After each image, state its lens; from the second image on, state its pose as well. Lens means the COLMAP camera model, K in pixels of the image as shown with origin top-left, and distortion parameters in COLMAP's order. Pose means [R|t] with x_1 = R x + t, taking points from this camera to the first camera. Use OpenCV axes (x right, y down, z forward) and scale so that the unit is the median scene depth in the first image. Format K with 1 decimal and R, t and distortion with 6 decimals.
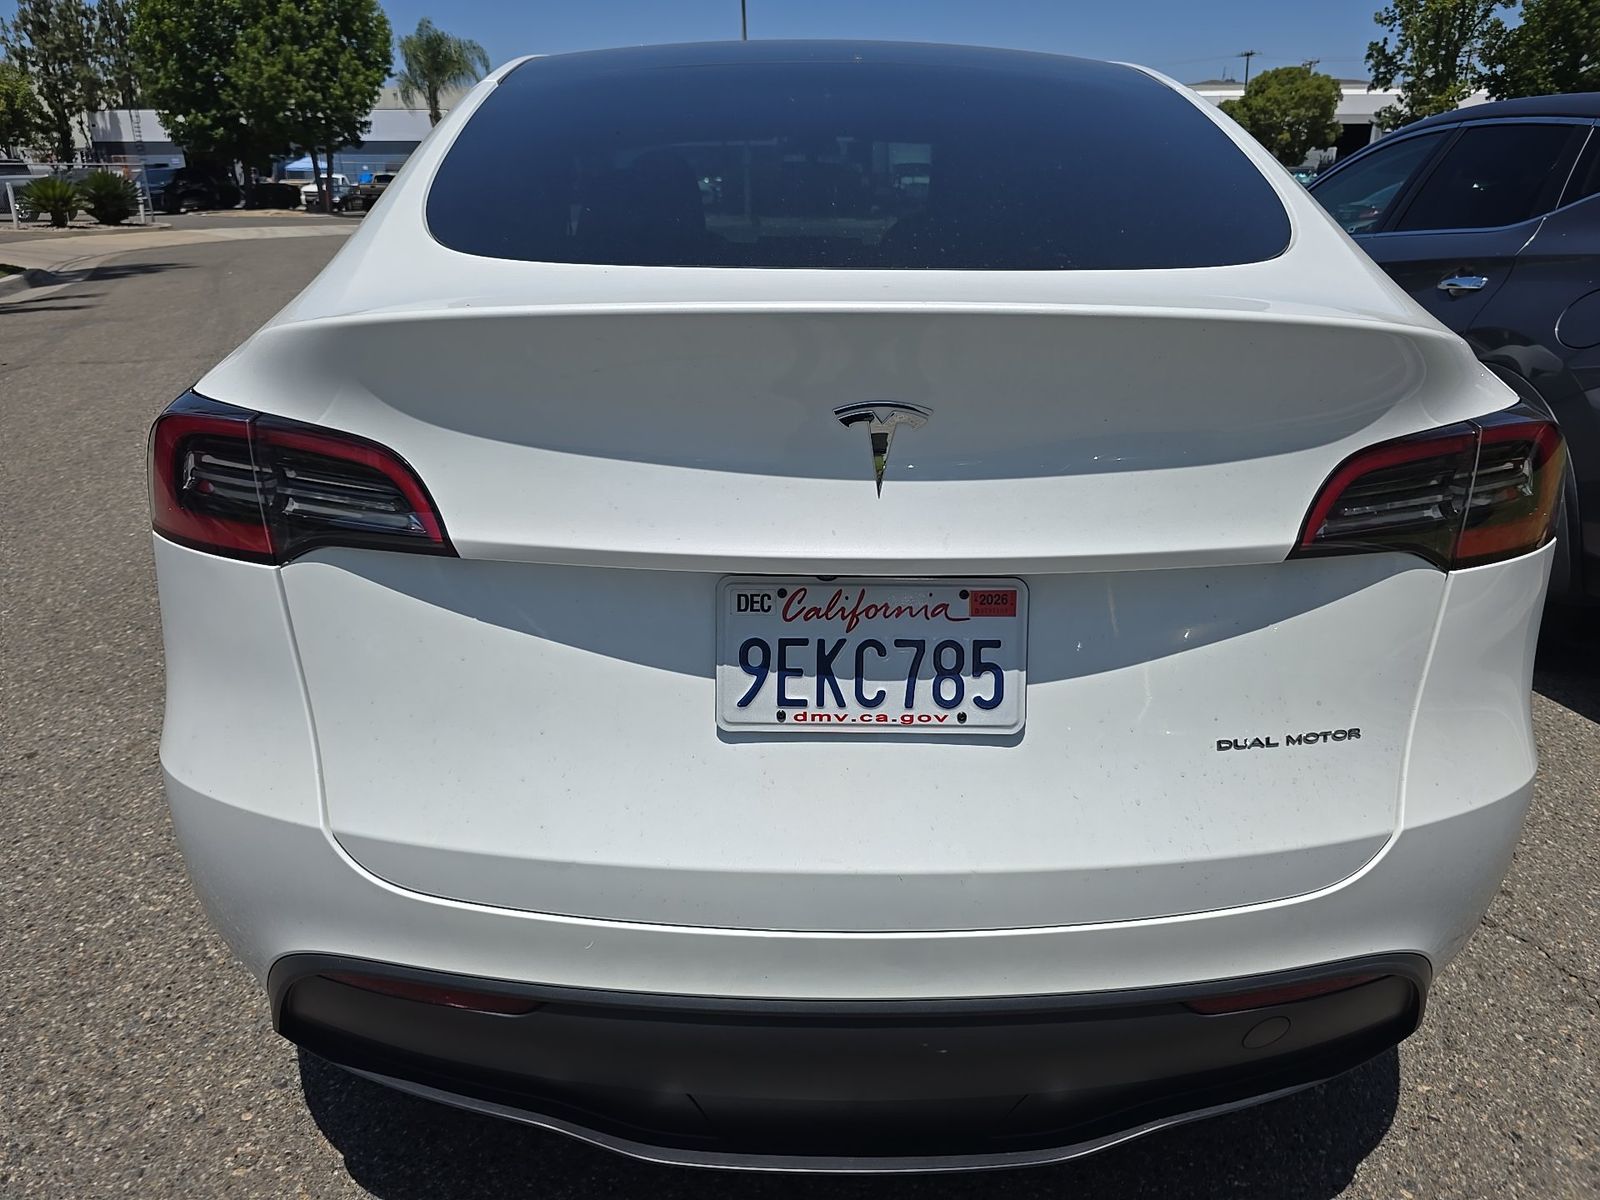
lens RADIAL K [[1114.3, 0, 800.0], [0, 1114.3, 600.0], [0, 0, 1]] dist [0.000159, -0.011862]
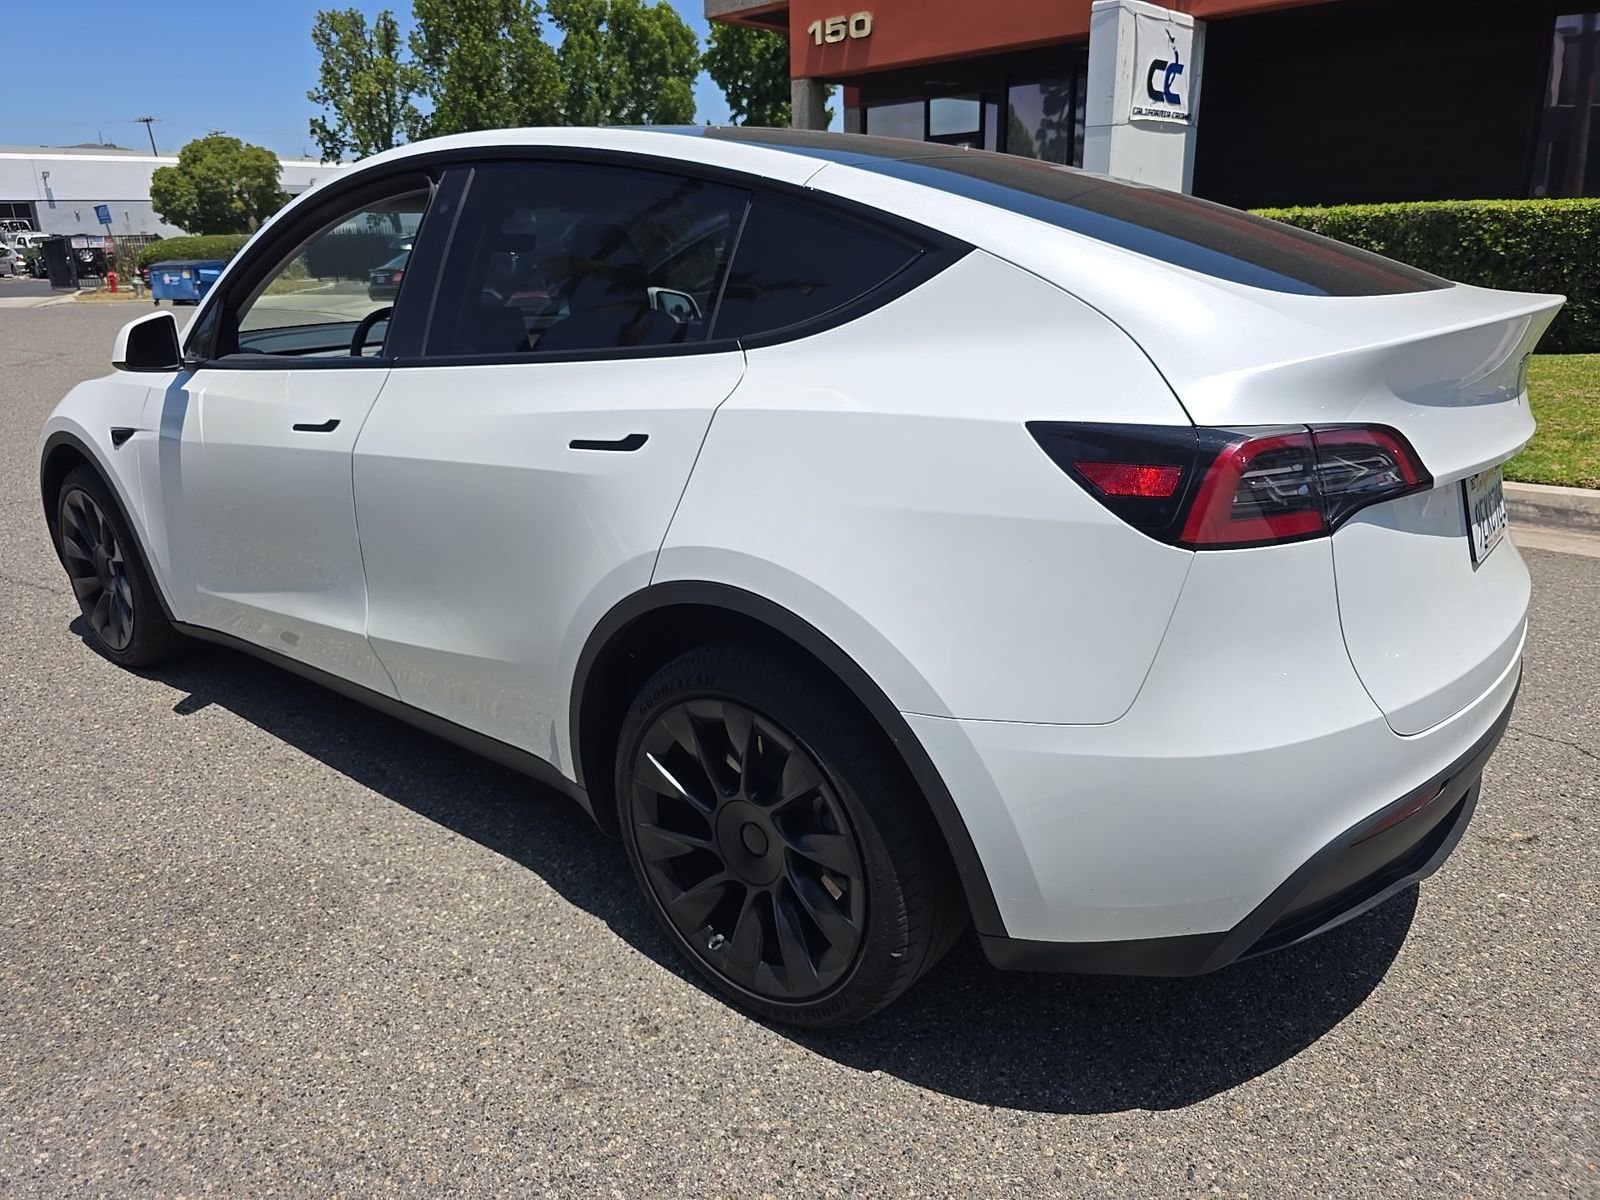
lens RADIAL K [[1114.3, 0, 800.0], [0, 1114.3, 600.0], [0, 0, 1]] dist [0.000159, -0.011862]
pose [[0.626547, -0.245363, 0.739754, -0.113196], [0.284848, 0.955580, 0.075693, -0.014355], [-0.725466, 0.163292, 0.668606, 0.035645]]
